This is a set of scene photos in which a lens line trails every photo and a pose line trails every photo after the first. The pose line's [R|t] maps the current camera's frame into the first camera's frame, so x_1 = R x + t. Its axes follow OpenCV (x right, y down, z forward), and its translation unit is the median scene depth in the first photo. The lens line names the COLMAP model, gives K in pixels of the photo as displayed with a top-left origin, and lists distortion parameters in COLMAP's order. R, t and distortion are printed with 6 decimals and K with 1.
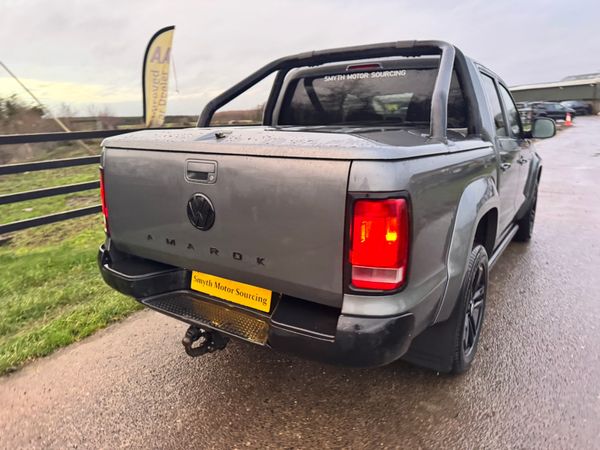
lens RADIAL K [[423.6, 0, 299.8], [0, 423.6, 218.0], [0, 0, 1]] dist [0.036217, -0.070800]
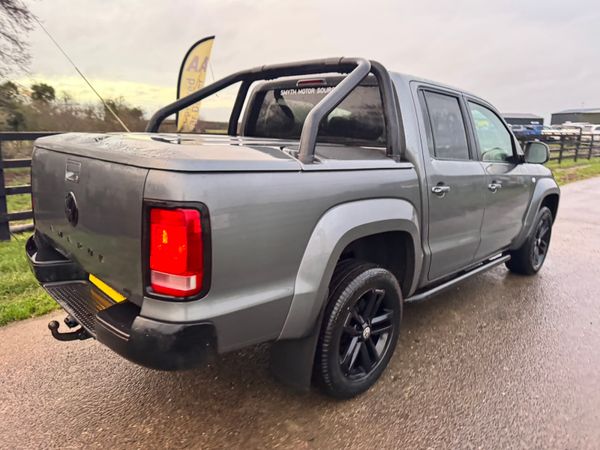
lens RADIAL K [[420.2, 0, 298.2], [0, 420.2, 217.2], [0, 0, 1]] dist [0.095898, -0.135667]
pose [[0.980956, 0.085891, -0.174205, 0.343134], [-0.089971, 0.995822, -0.015644, -0.018064], [0.172134, 0.031019, 0.984585, 0.012302]]
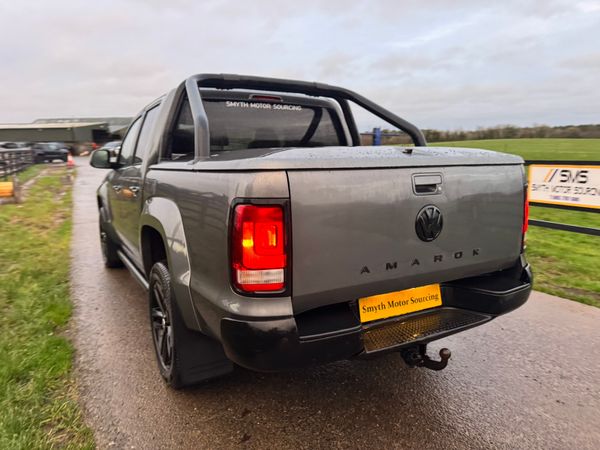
lens RADIAL K [[420.2, 0, 298.2], [0, 420.2, 217.2], [0, 0, 1]] dist [0.095898, -0.135667]
pose [[0.448722, -0.113212, 0.886472, -0.836266], [0.199263, 0.979646, 0.024247, -0.076654], [-0.871174, 0.165761, 0.462147, 0.519346]]
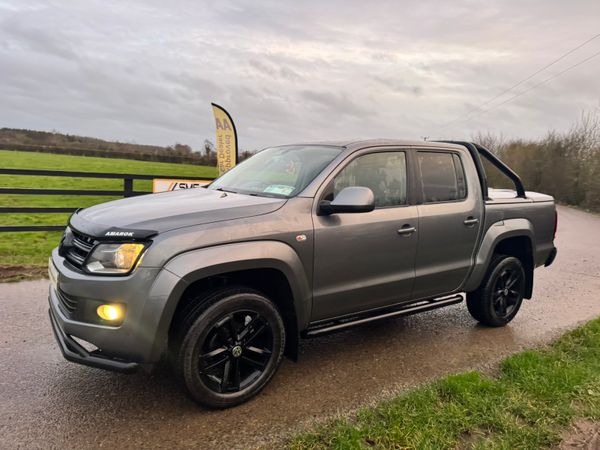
lens RADIAL K [[421.4, 0, 300.0], [0, 421.4, 225.0], [0, 0, 1]] dist [0.062673, -0.063381]
pose [[-0.934690, -0.078358, 0.346720, -0.051478], [0.043438, 0.942912, 0.330197, -0.657246], [-0.352800, 0.323692, -0.877927, 2.712861]]
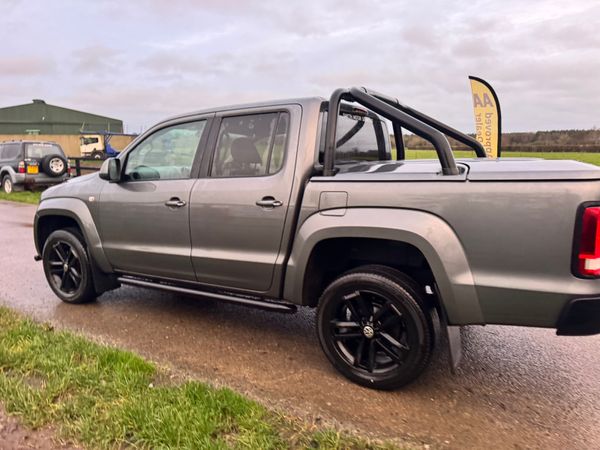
lens RADIAL K [[422.8, 0, 300.0], [0, 422.8, 229.7], [0, 0, 1]] dist [0.058648, -0.062730]
pose [[-0.056396, -0.150454, 0.987007, -1.053869], [0.233872, 0.959085, 0.159561, -0.282160], [-0.970630, 0.239832, -0.018902, 1.315149]]
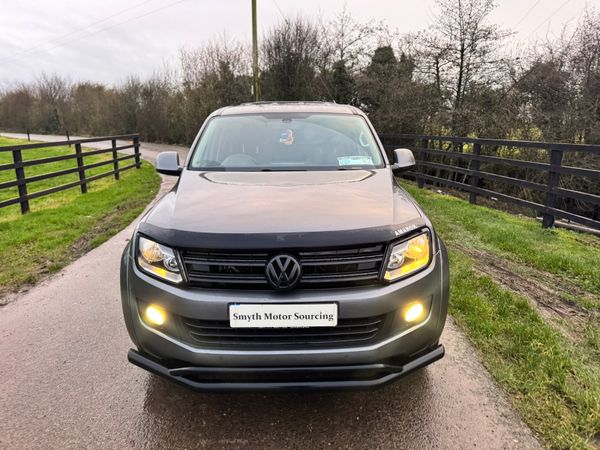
lens RADIAL K [[440.1, 0, 300.0], [0, 440.1, 225.0], [0, 0, 1]] dist [0.004399, -0.068493]
pose [[-0.823222, 0.151764, -0.547058, 1.140907], [-0.106595, 0.905150, 0.411510, -0.694770], [0.557622, 0.397078, -0.728963, 2.581880]]
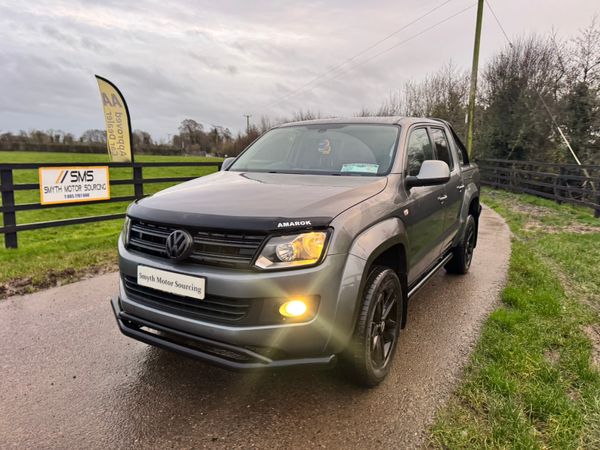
lens RADIAL K [[419.1, 0, 301.0], [0, 419.1, 223.6], [0, 0, 1]] dist [0.090479, -0.107243]
pose [[-0.998255, 0.013344, -0.057525, 0.588556], [-0.009569, 0.924705, 0.380565, -0.670412], [0.058272, 0.380451, -0.922963, 2.812576]]
